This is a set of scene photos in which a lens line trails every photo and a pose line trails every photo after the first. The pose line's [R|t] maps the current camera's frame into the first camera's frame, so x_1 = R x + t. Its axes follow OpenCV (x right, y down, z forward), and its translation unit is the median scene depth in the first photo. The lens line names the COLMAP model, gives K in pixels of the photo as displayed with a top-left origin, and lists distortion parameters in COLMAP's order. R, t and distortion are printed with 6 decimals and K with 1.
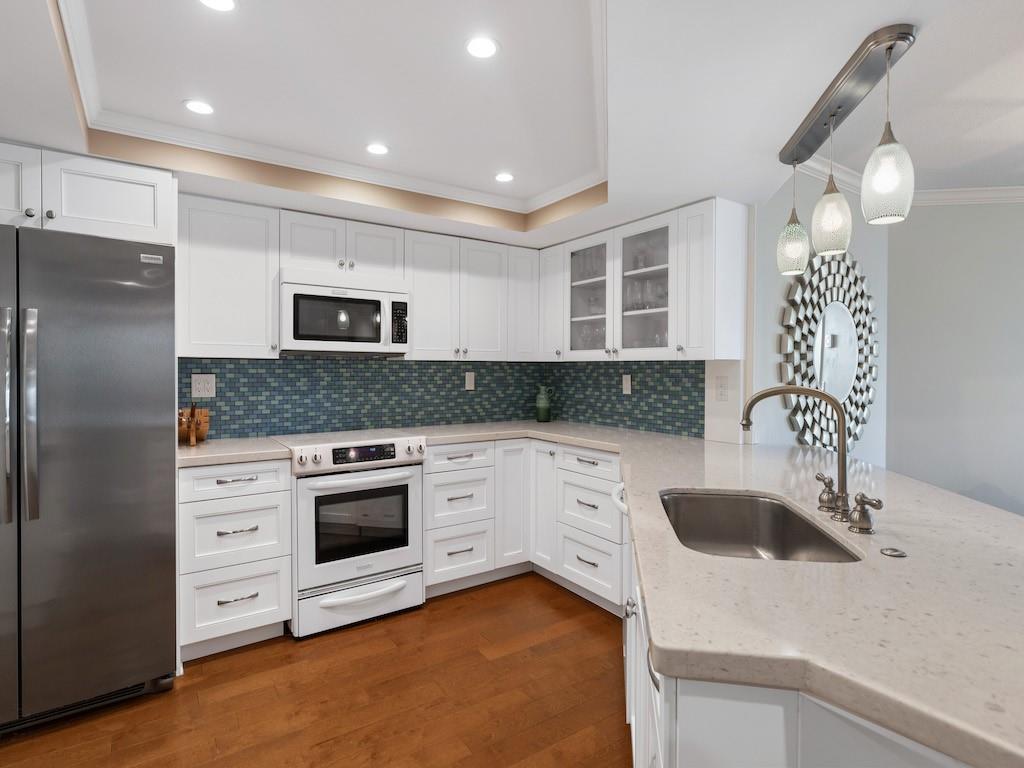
lens RADIAL K [[545.4, 0, 507.8], [0, 545.4, 377.4], [0, 0, 1]] dist [-0.001639, 0.001381]
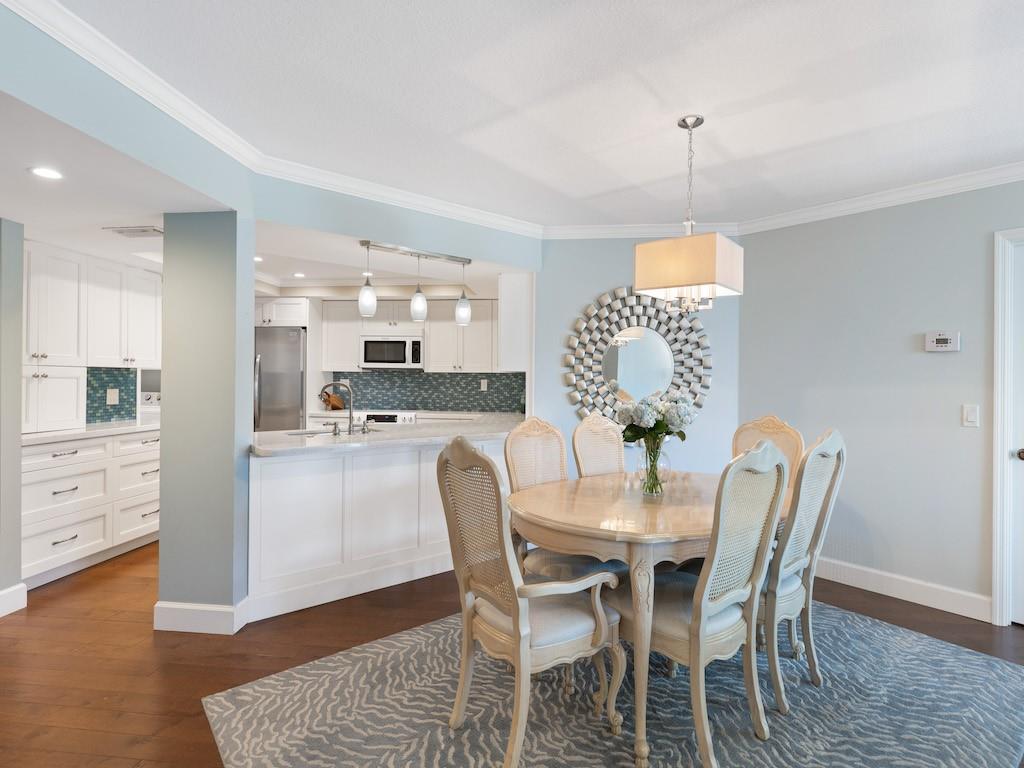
lens RADIAL K [[545.4, 0, 507.8], [0, 545.4, 377.4], [0, 0, 1]] dist [-0.001639, 0.001381]
pose [[0.754582, 0.002234, -0.656202, 1.202960], [-0.016744, 0.999734, -0.015852, 0.009529], [0.655992, 0.022949, 0.754419, -0.186043]]
